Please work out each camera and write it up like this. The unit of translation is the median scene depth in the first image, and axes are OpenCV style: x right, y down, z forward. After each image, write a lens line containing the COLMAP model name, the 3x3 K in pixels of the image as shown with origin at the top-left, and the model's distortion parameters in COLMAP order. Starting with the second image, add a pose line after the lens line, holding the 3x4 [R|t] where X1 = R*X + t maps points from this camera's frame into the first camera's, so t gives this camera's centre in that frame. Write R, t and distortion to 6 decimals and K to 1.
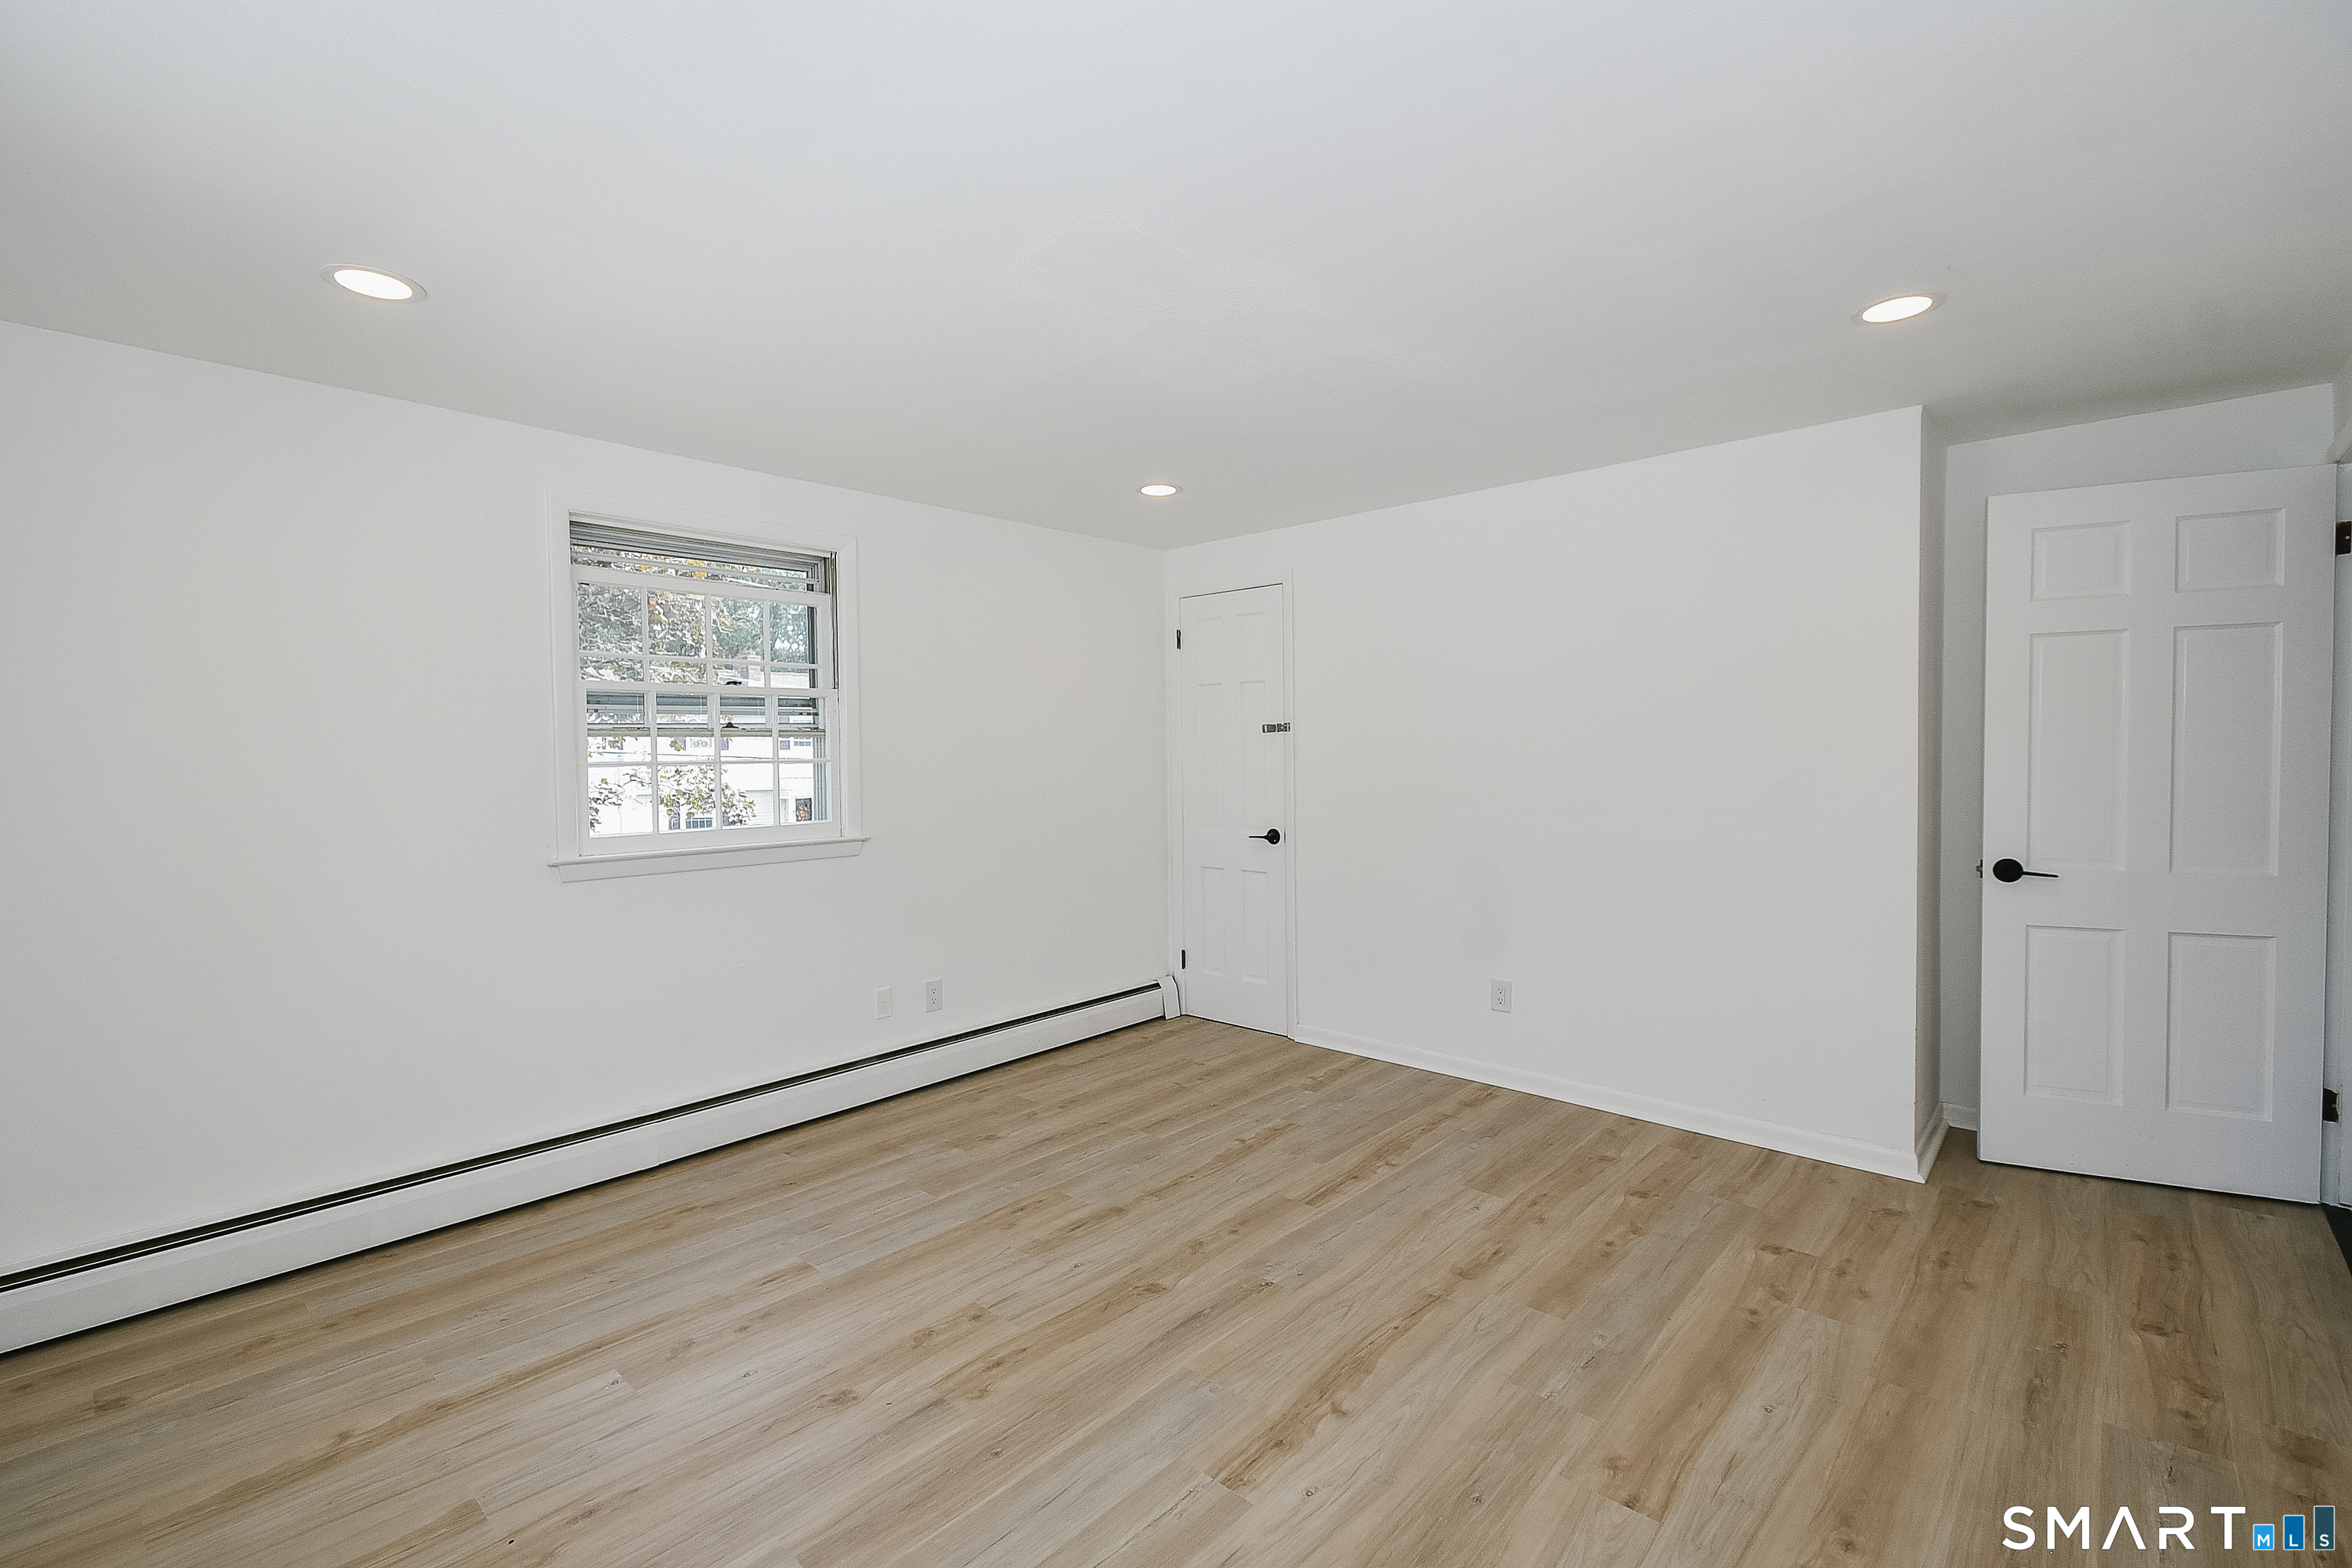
lens RADIAL K [[1029.8, 0, 1167.2], [0, 1029.8, 778.3], [0, 0, 1]] dist [0.010649, -0.005904]
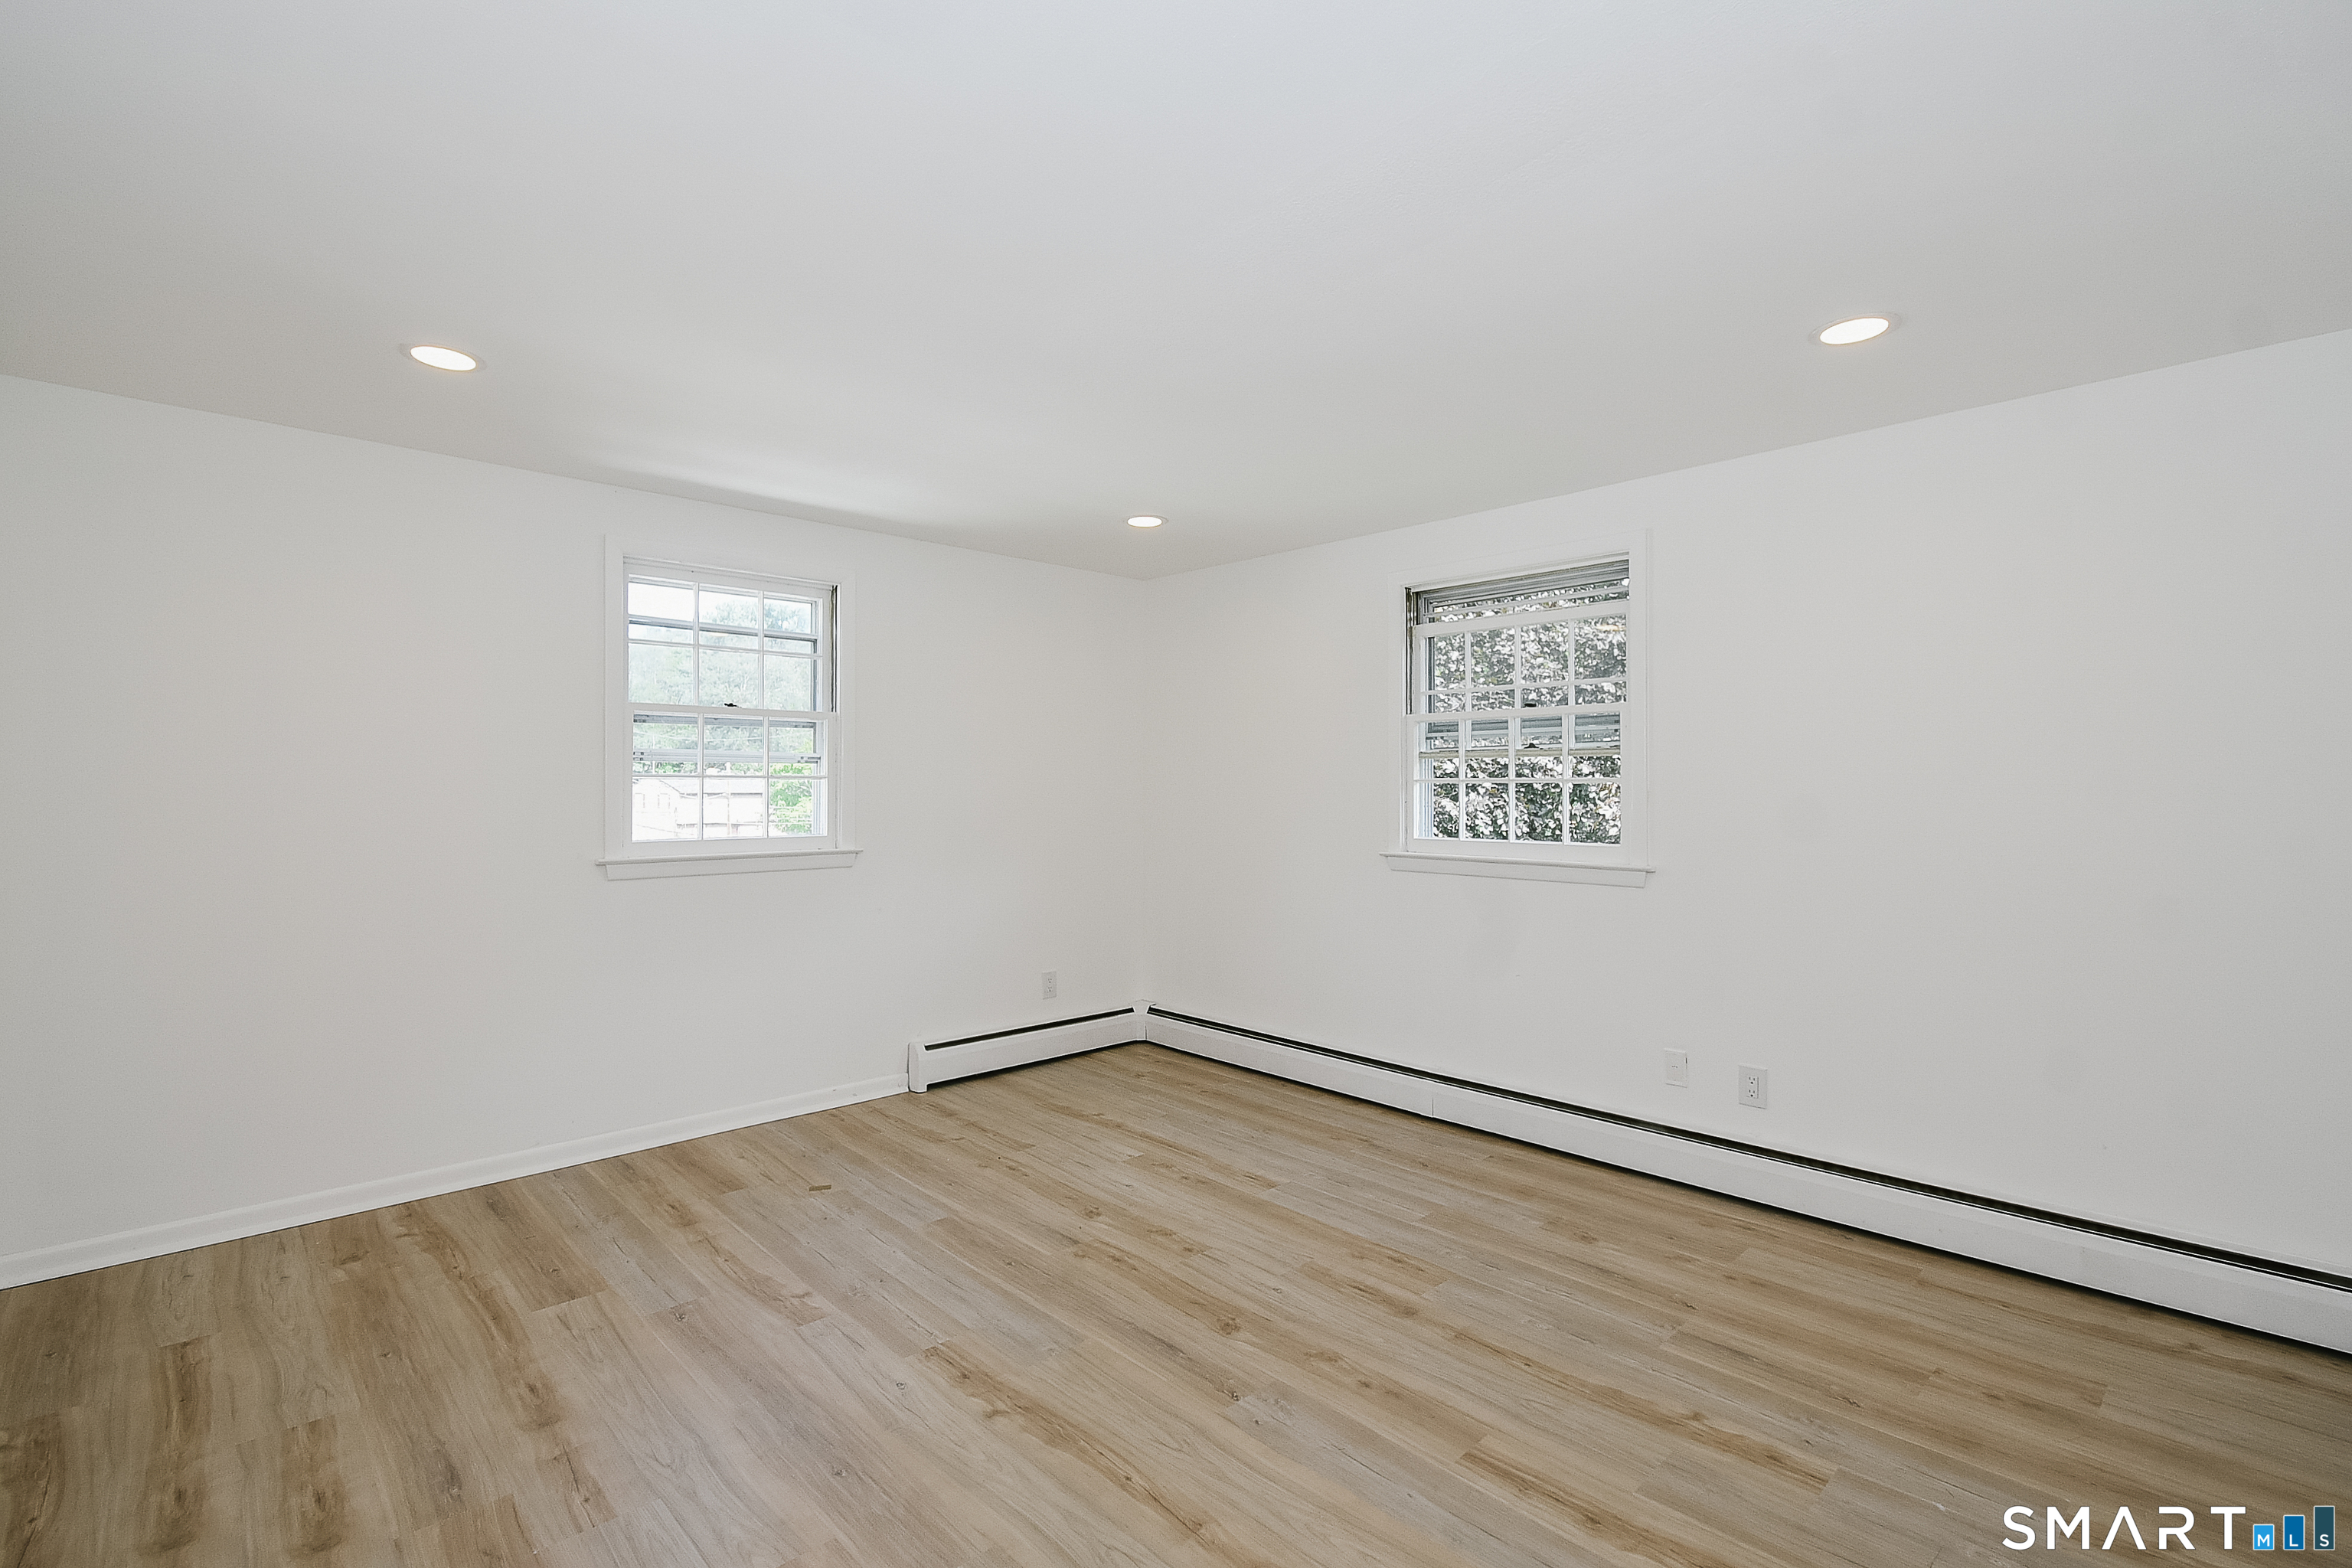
lens RADIAL K [[1029.8, 0, 1167.2], [0, 1029.8, 778.3], [0, 0, 1]] dist [0.010649, -0.005904]
pose [[-0.058928, 0.001698, -0.998261, 0.861981], [-0.028667, 0.999583, 0.003392, -0.020743], [0.997851, 0.028817, -0.058854, 0.885825]]
